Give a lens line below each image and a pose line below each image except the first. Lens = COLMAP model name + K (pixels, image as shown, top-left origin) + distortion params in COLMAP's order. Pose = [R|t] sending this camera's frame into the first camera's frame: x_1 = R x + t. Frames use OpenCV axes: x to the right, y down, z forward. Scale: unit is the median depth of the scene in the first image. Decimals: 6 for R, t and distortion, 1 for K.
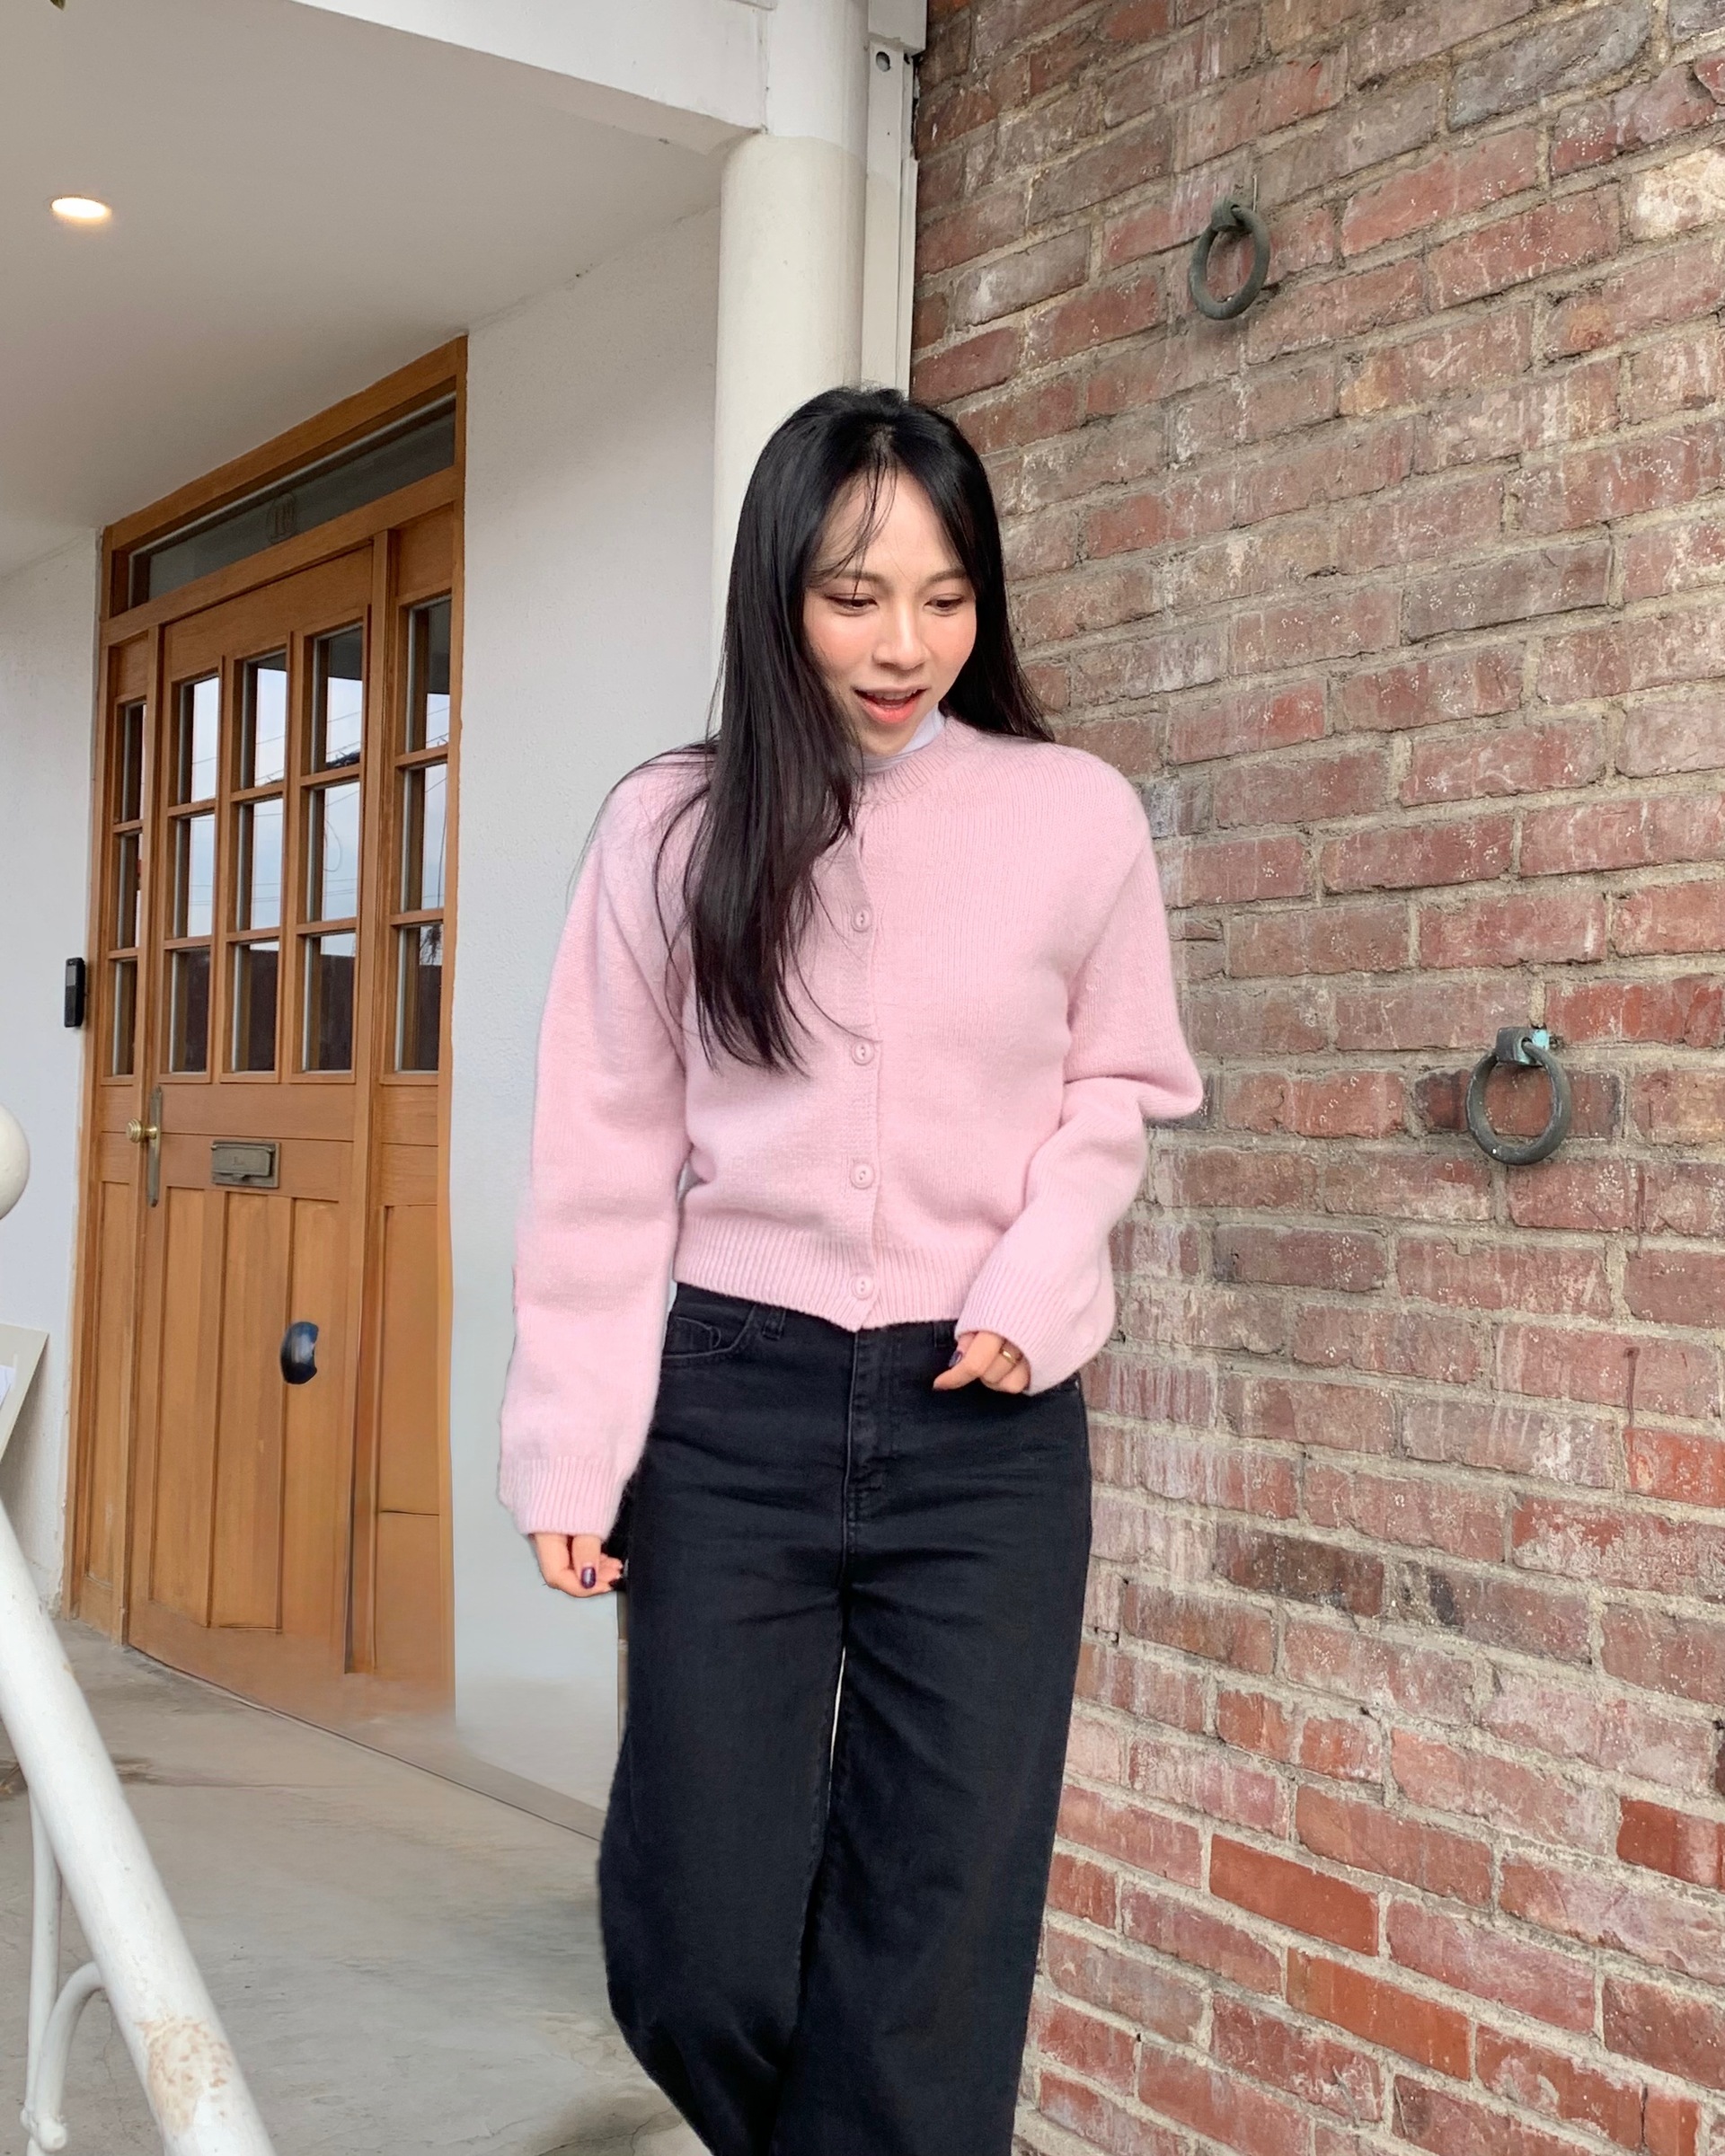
lens RADIAL K [[2570.1, 0, 863.7], [0, 2570.1, 1079.3], [0, 0, 1]] dist [-0.006630, 0.000000]
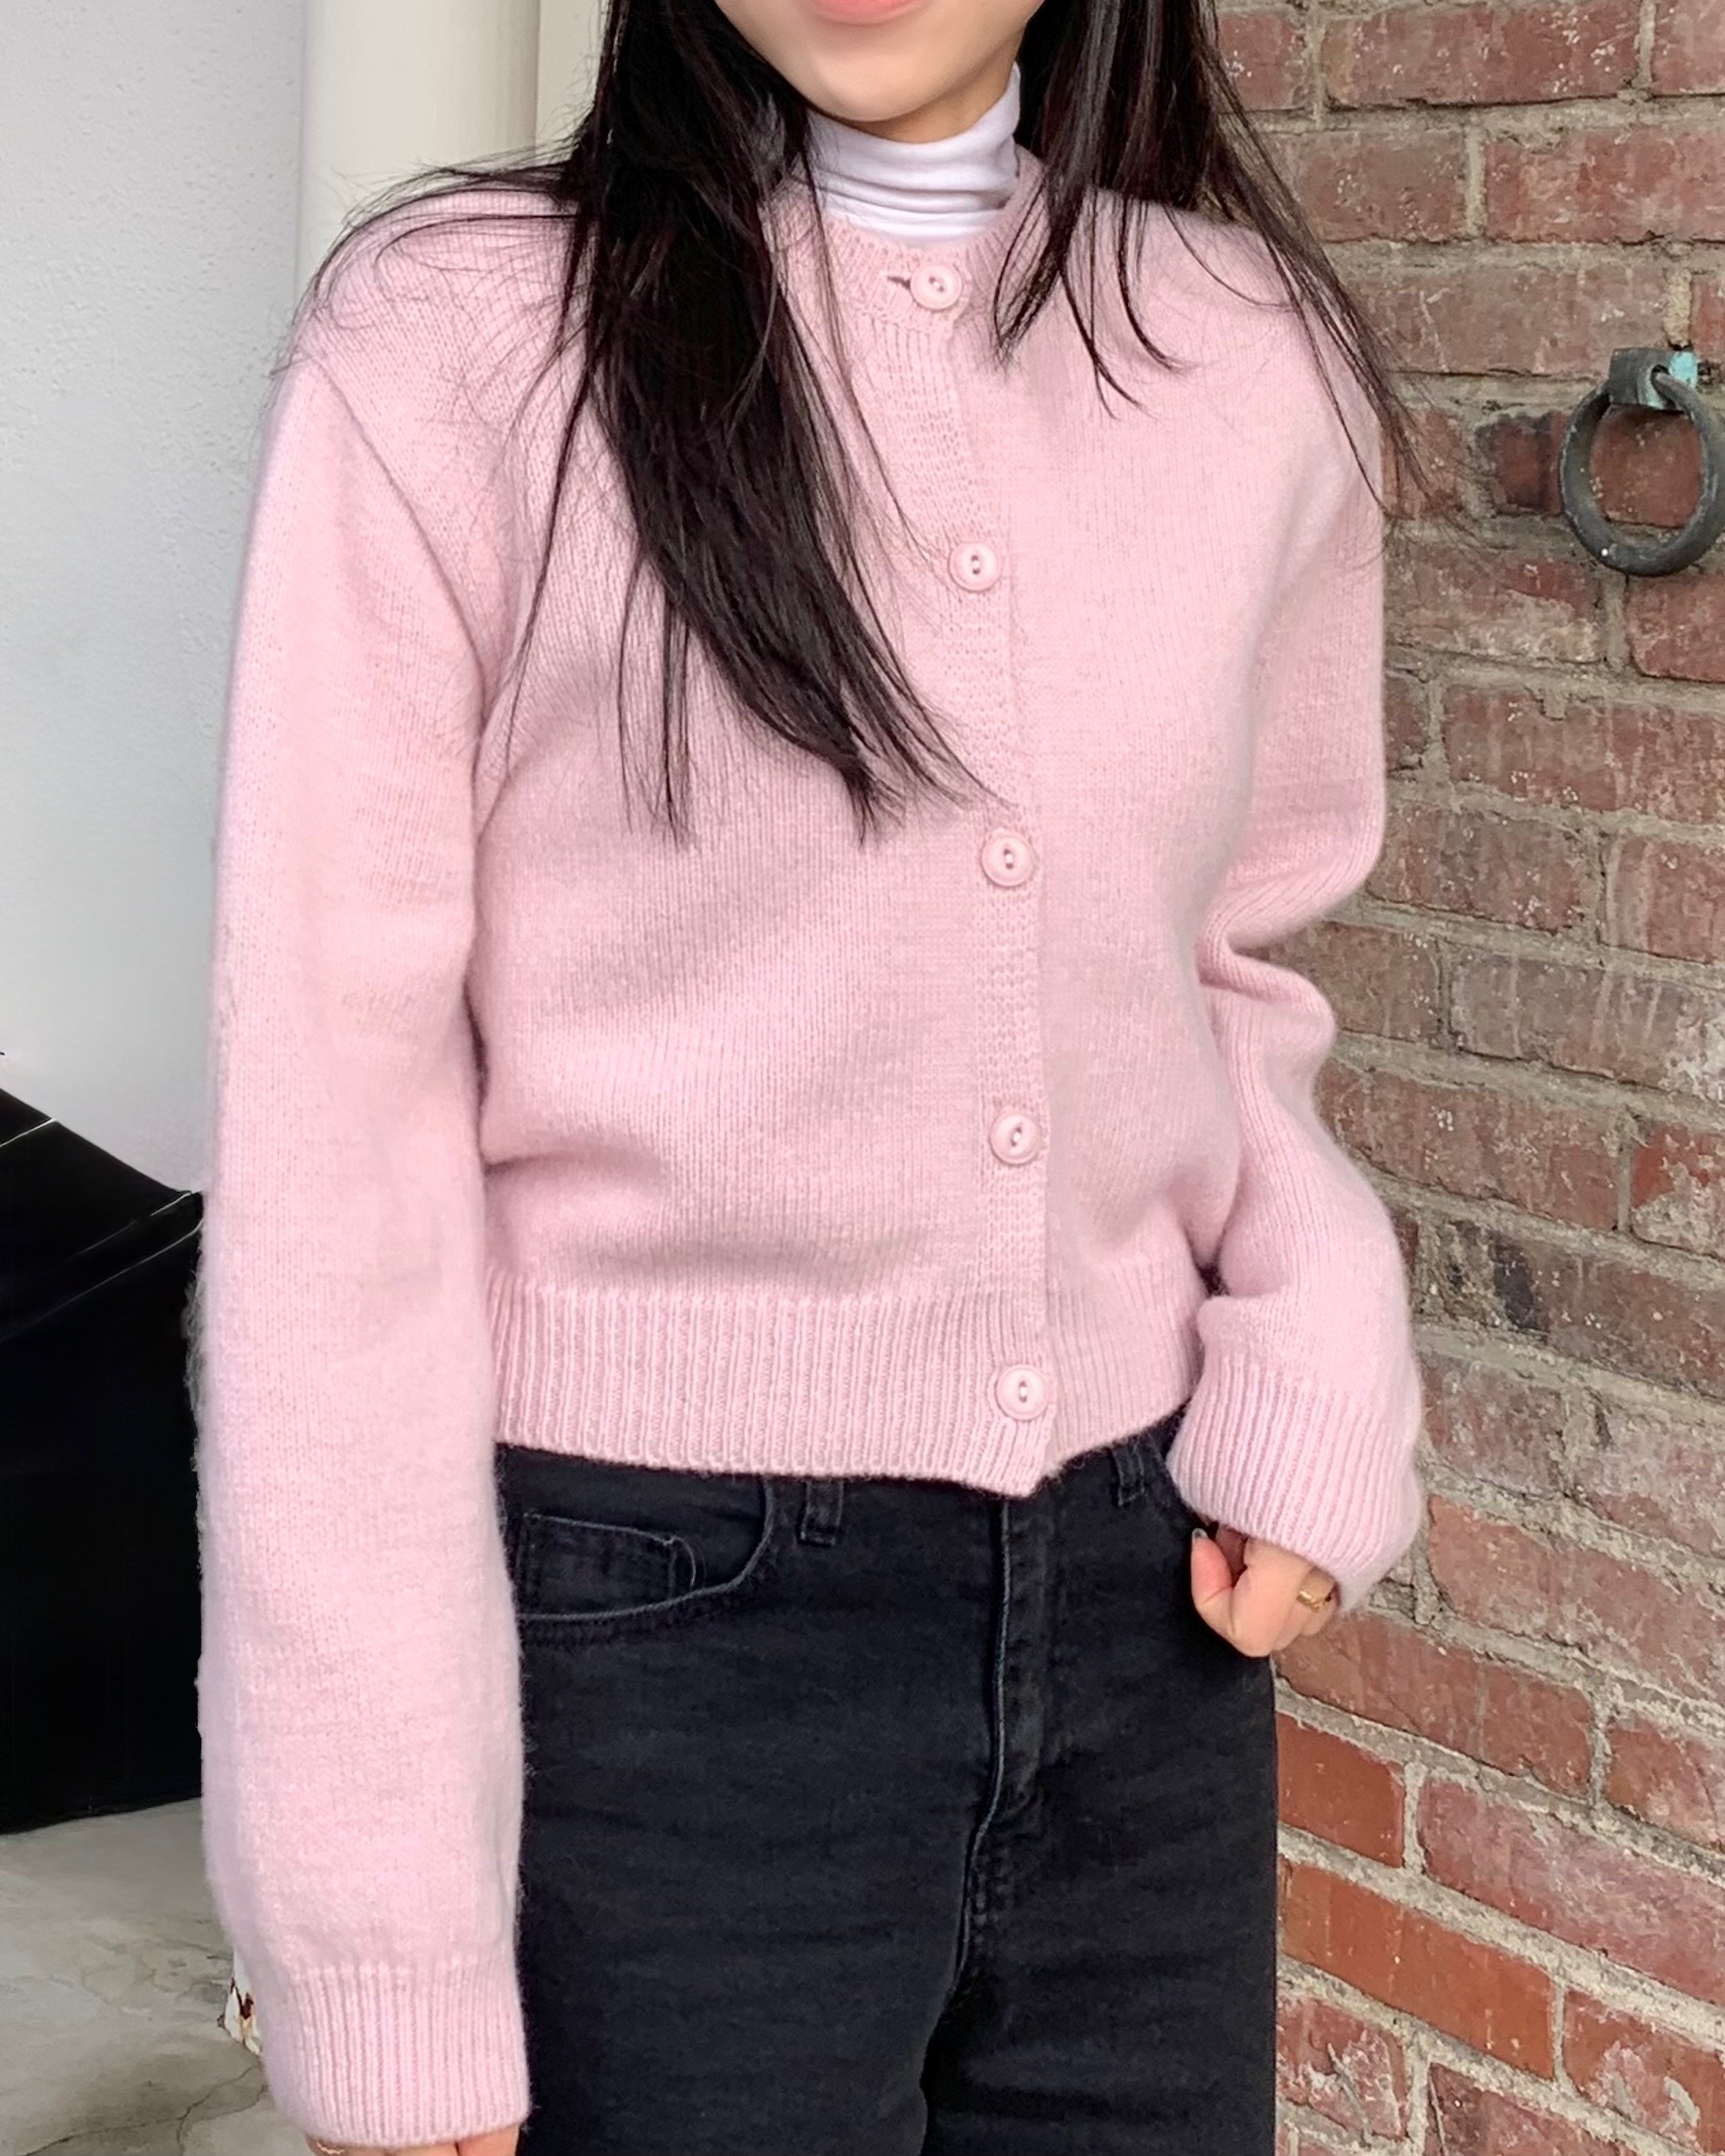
lens RADIAL K [[2570.1, 0, 864.6], [0, 2570.1, 1076.9], [0, 0, 1]] dist [-0.006630, 0.000000]
pose [[0.989288, 0.014368, 0.145269, -0.020002], [-0.049754, 0.968746, 0.243012, 0.010531], [-0.137238, -0.247637, 0.959084, 0.430657]]
